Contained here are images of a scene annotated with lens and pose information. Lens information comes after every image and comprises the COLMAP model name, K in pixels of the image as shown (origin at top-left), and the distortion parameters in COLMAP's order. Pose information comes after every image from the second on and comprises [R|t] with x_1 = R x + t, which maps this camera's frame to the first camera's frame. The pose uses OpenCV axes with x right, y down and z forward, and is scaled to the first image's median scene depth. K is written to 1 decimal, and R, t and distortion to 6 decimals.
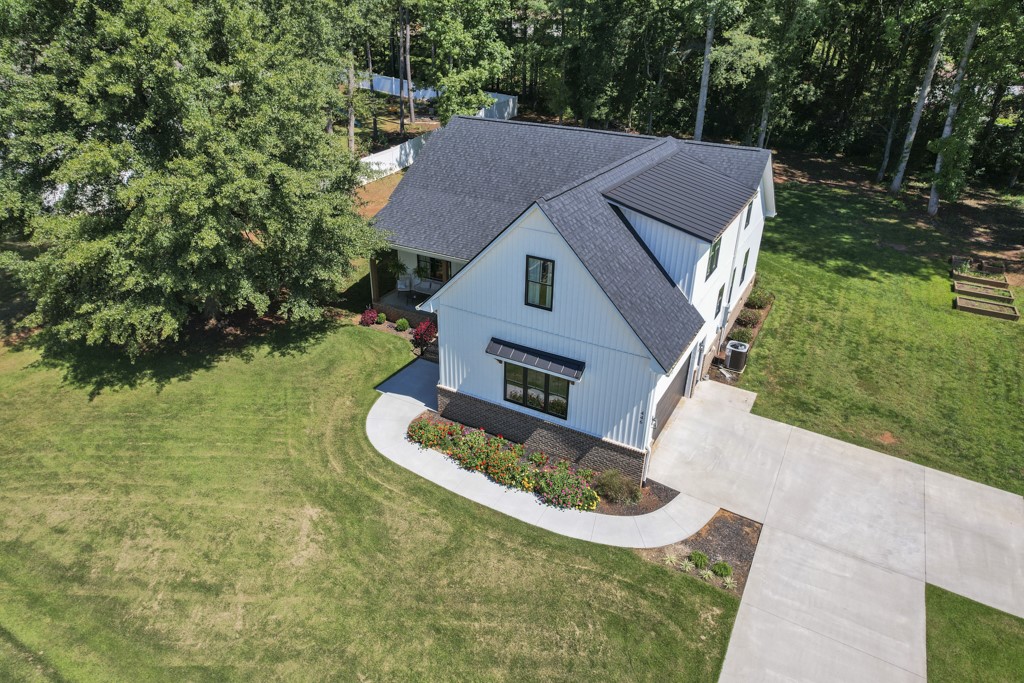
lens RADIAL K [[659.4, 0, 513.1], [0, 659.4, 349.0], [0, 0, 1]] dist [-0.082987, 0.074388]
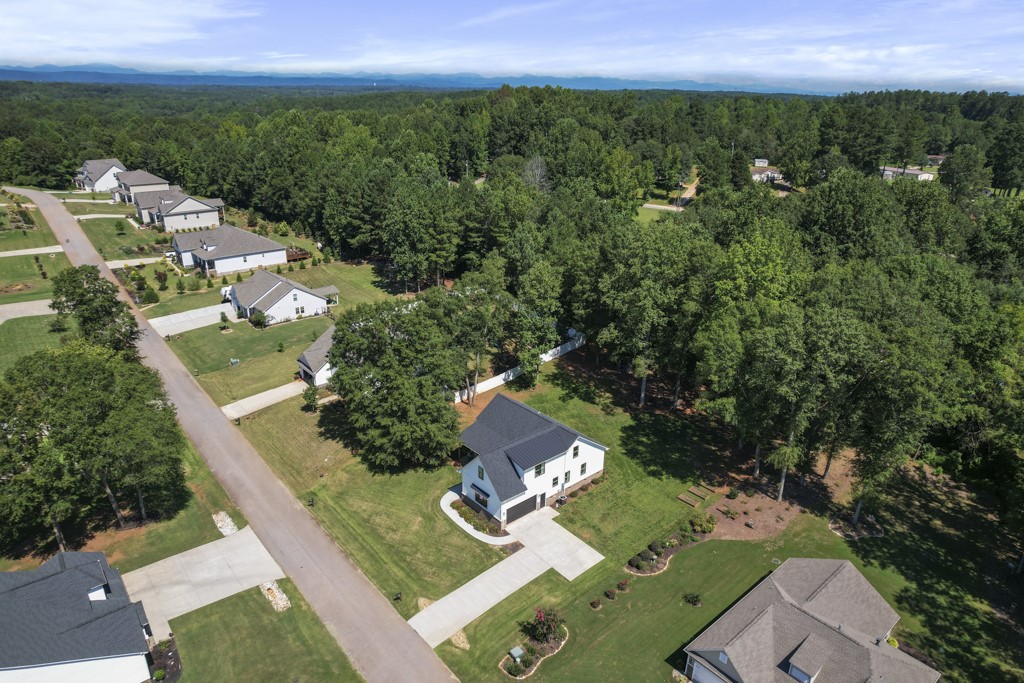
lens RADIAL K [[659.4, 0, 513.1], [0, 659.4, 349.0], [0, 0, 1]] dist [-0.082987, 0.074388]
pose [[0.941424, 0.124717, -0.313317, 1.280786], [-0.159157, 0.983434, -0.086761, -0.488889], [0.297306, 0.131545, 0.945677, -2.612620]]
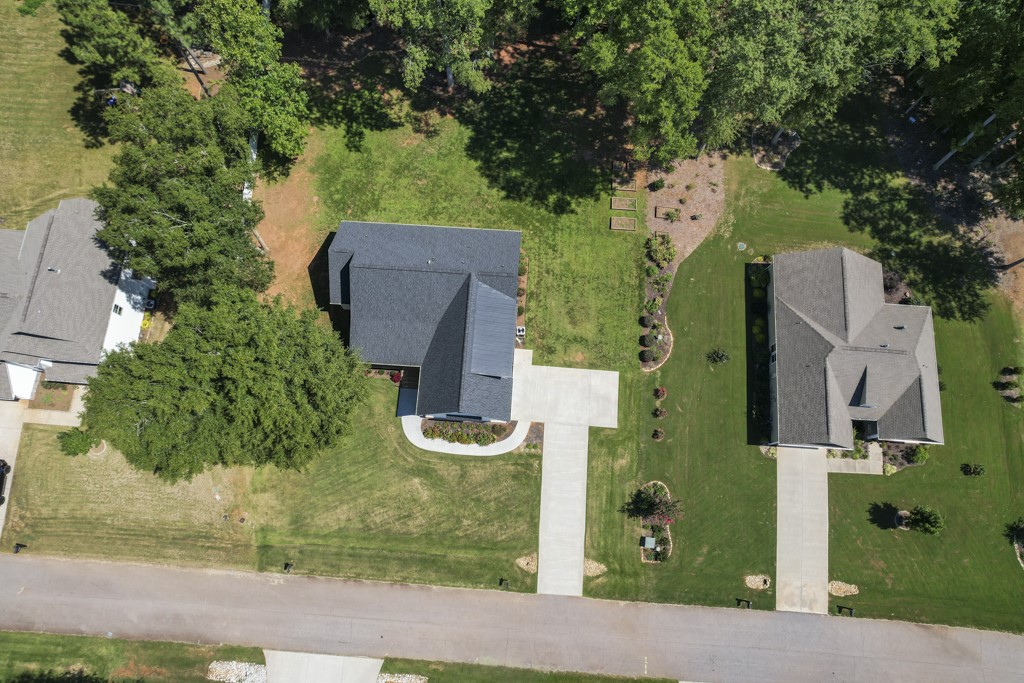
lens RADIAL K [[659.4, 0, 513.1], [0, 659.4, 349.0], [0, 0, 1]] dist [-0.082987, 0.074388]
pose [[0.904005, -0.415603, 0.100246, 0.061322], [0.206643, 0.630039, 0.748565, -2.300768], [-0.374265, -0.655991, 0.655440, -0.806149]]
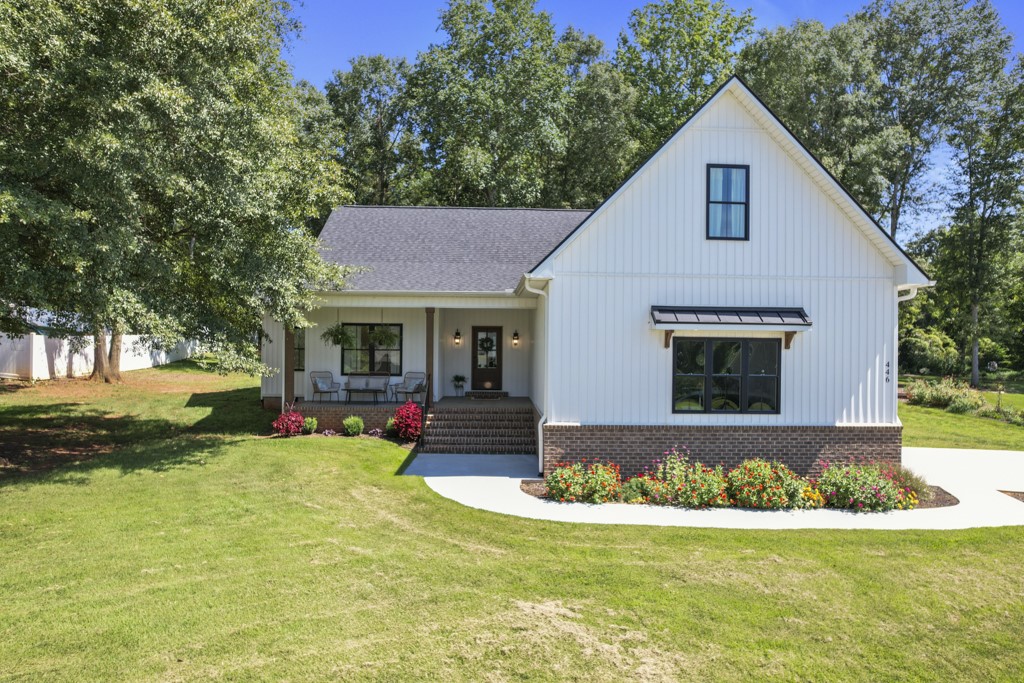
lens RADIAL K [[659.4, 0, 513.1], [0, 659.4, 349.0], [0, 0, 1]] dist [-0.082987, 0.074388]
pose [[0.854150, -0.008523, 0.519957, -0.491029], [0.246824, 0.886708, -0.390930, 0.242256], [-0.457718, 0.462251, 0.759485, 0.597413]]
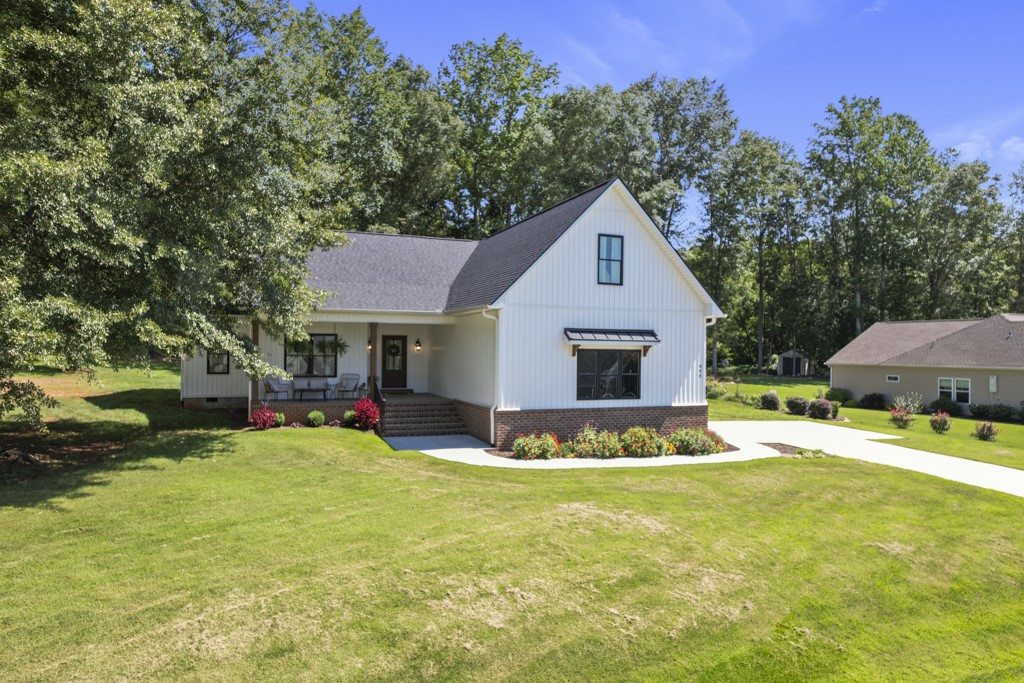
lens RADIAL K [[659.4, 0, 513.1], [0, 659.4, 349.0], [0, 0, 1]] dist [-0.082987, 0.074388]
pose [[0.625652, -0.010968, 0.780026, -0.837841], [0.363900, 0.888549, -0.279388, 0.253853], [-0.690027, 0.458651, 0.559913, 0.533756]]
